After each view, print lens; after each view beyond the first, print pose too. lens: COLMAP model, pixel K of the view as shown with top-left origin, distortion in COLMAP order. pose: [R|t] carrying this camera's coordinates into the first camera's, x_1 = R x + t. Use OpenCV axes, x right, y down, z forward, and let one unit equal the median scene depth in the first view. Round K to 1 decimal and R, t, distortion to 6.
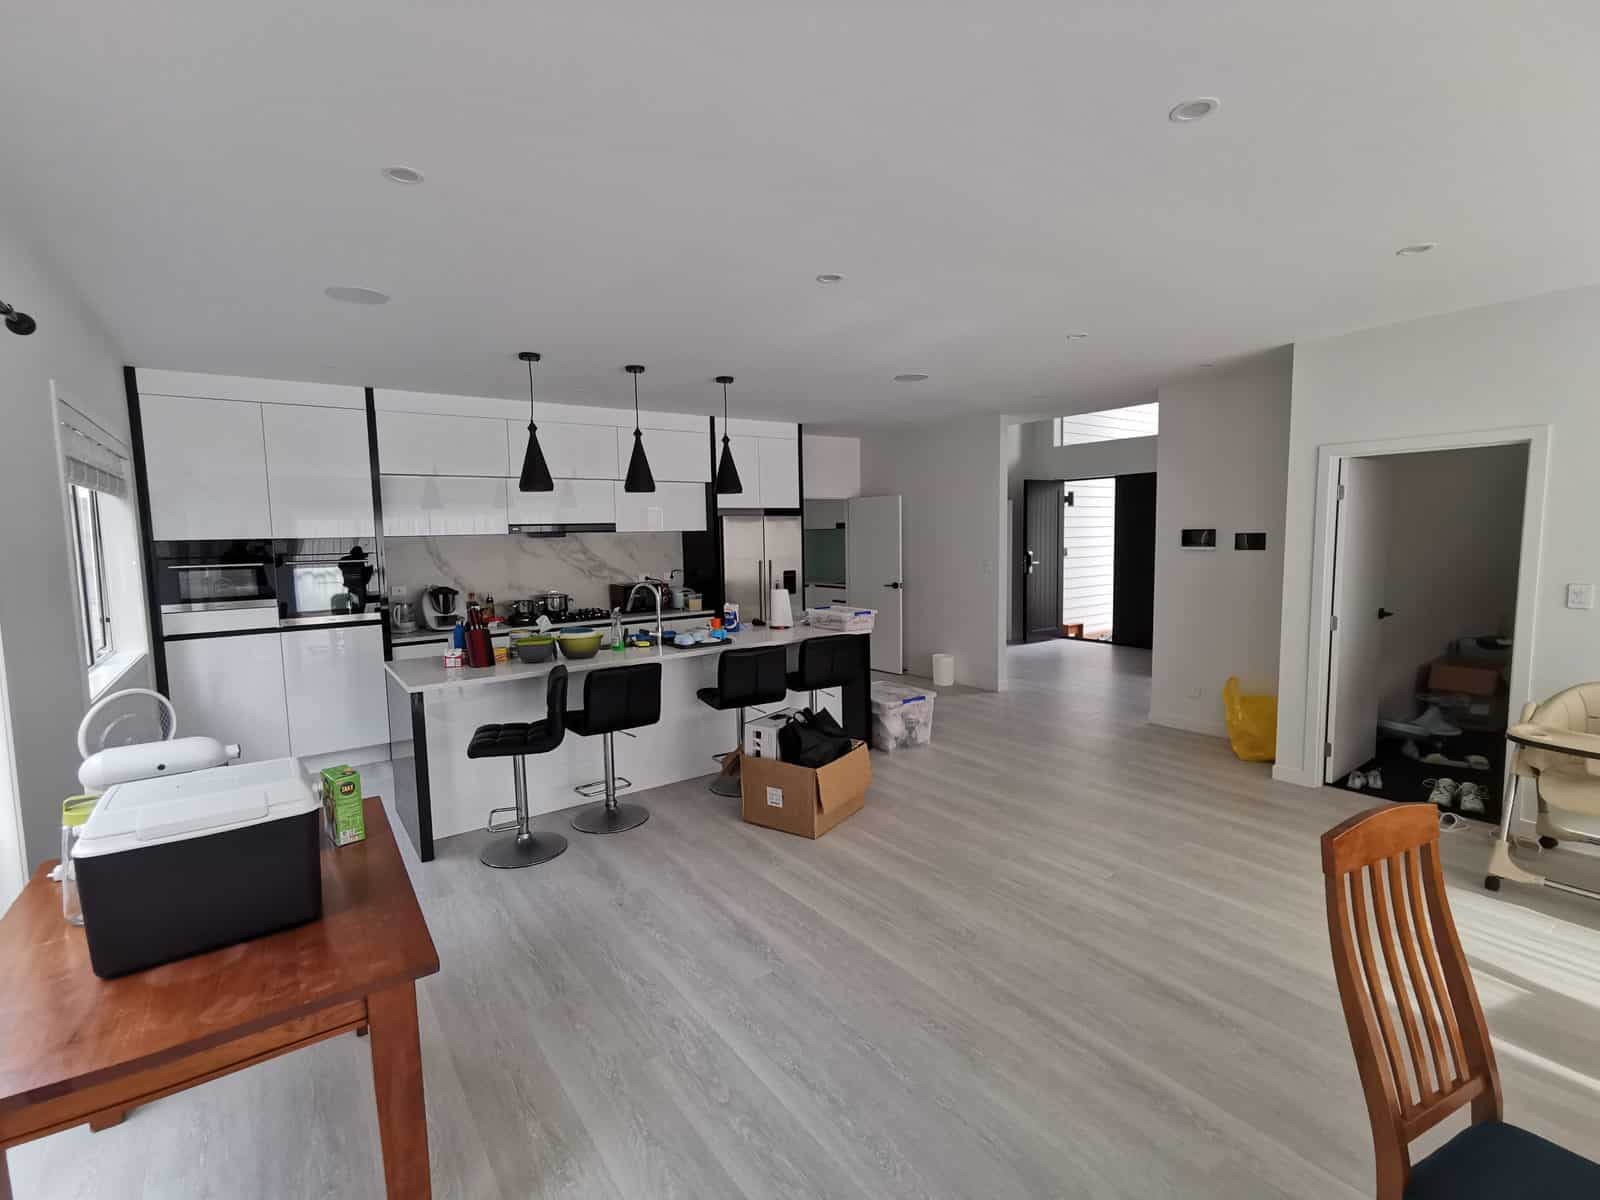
lens RADIAL K [[733.0, 0, 798.0], [0, 733.0, 593.4], [0, 0, 1]] dist [-0.001607, 0.006746]
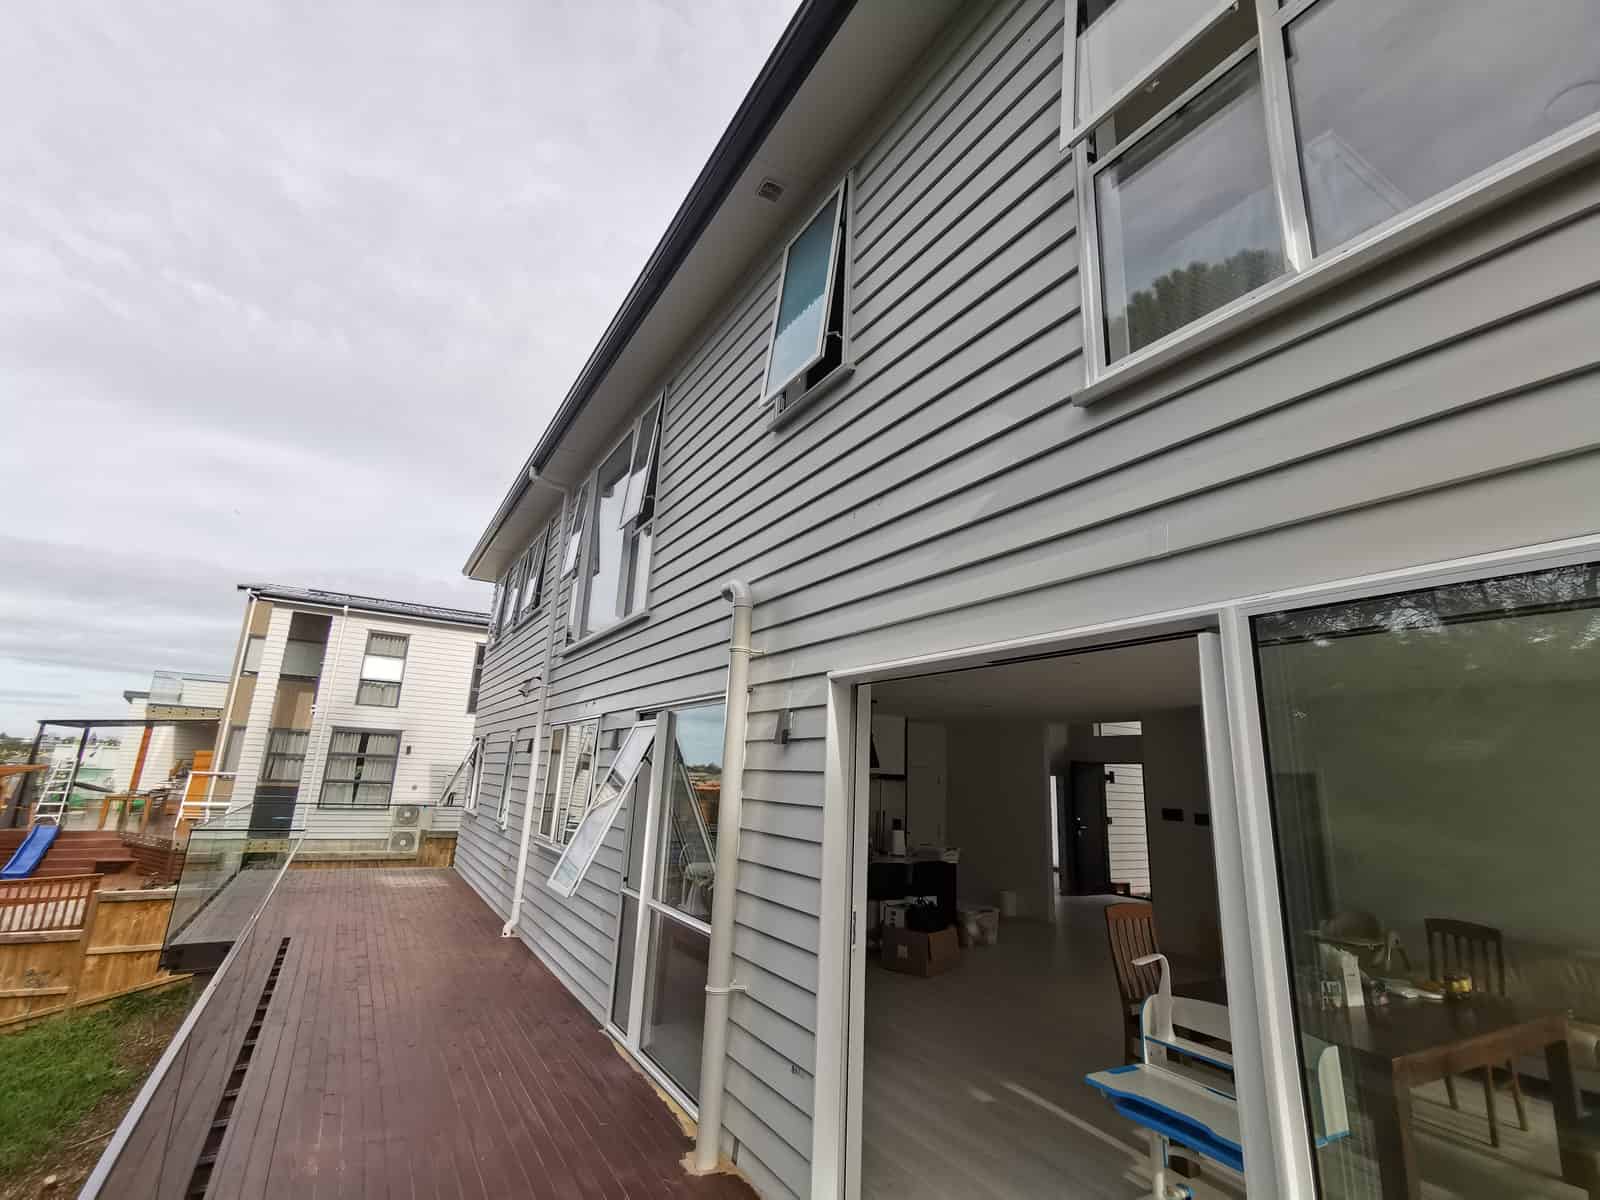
lens RADIAL K [[733.0, 0, 798.3], [0, 733.0, 598.0], [0, 0, 1]] dist [-0.001607, 0.006746]
pose [[0.993777, 0.039668, -0.104085, -0.078399], [-0.071150, 0.945027, -0.319156, 0.034566], [0.085703, 0.324576, 0.941969, -0.560099]]
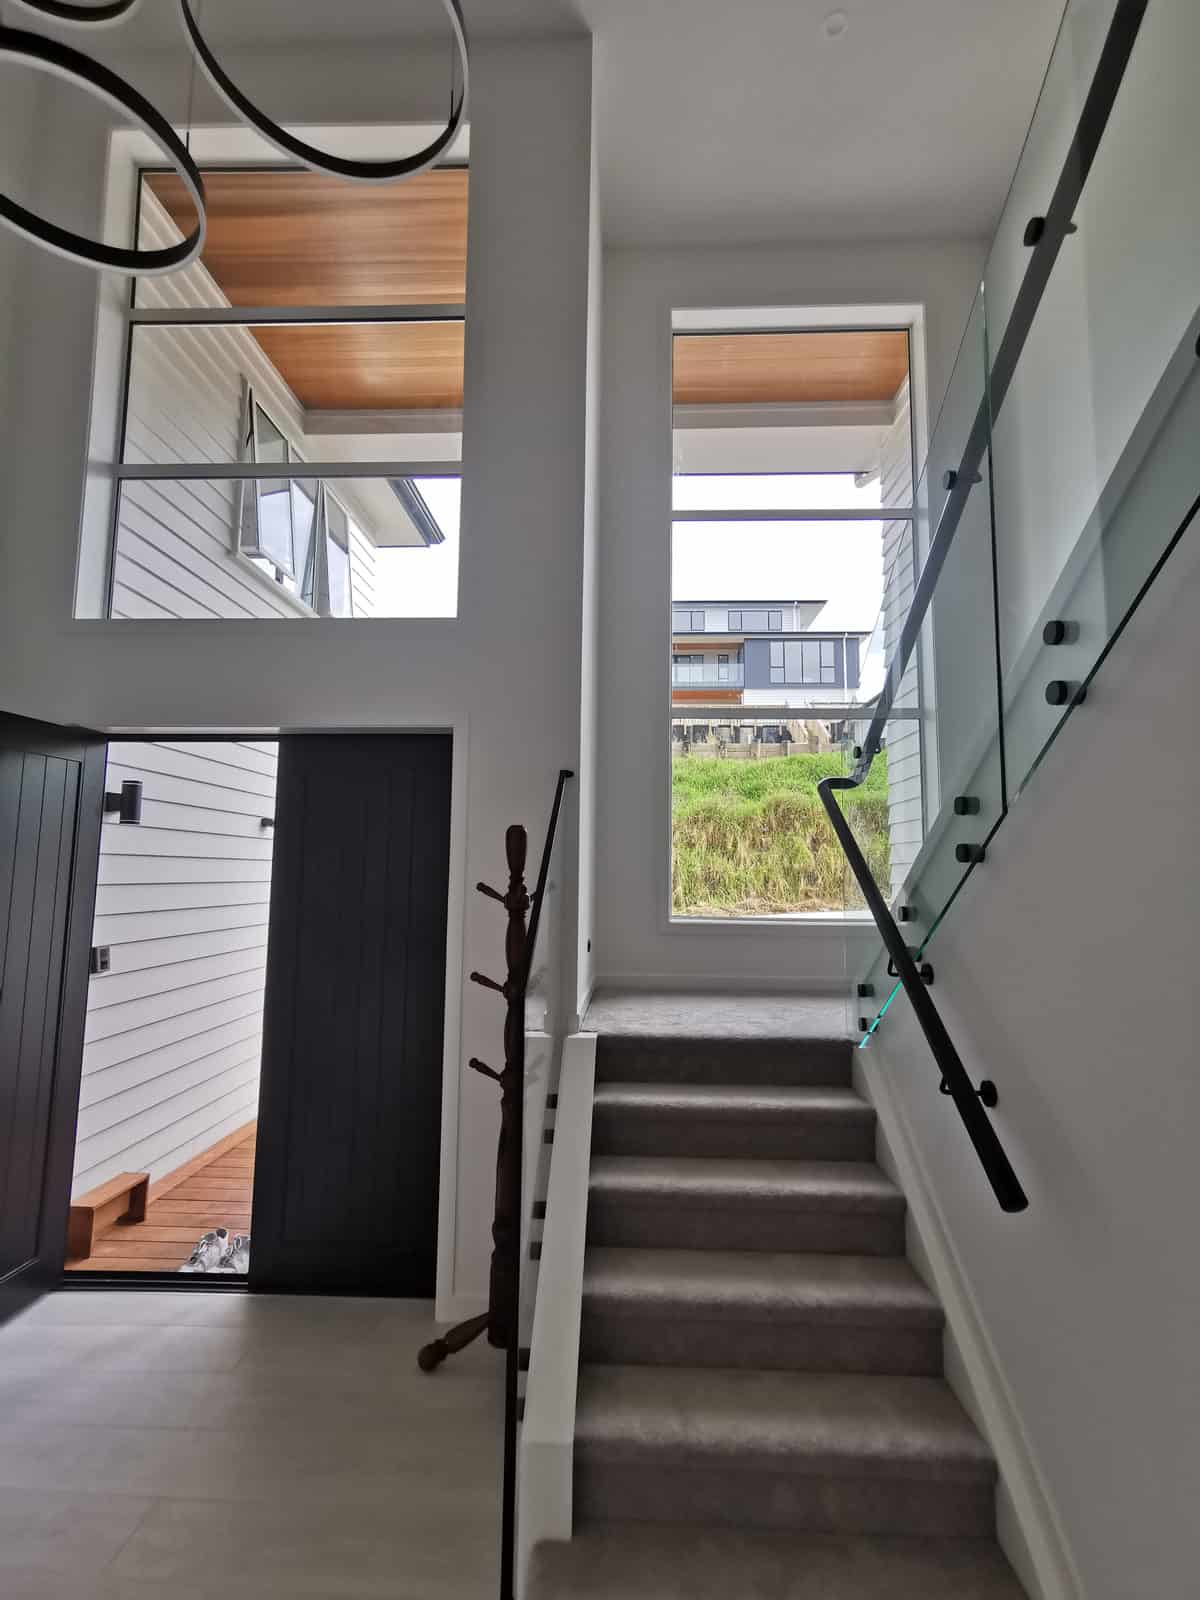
lens RADIAL K [[733.0, 0, 602.4], [0, 733.0, 805.0], [0, 0, 1]] dist [-0.001607, 0.006746]
pose [[0.608912, 0.109902, 0.785587, 0.375862], [0.037274, 0.985297, -0.166733, -0.098233], [-0.792361, 0.130808, 0.595863, 0.980730]]
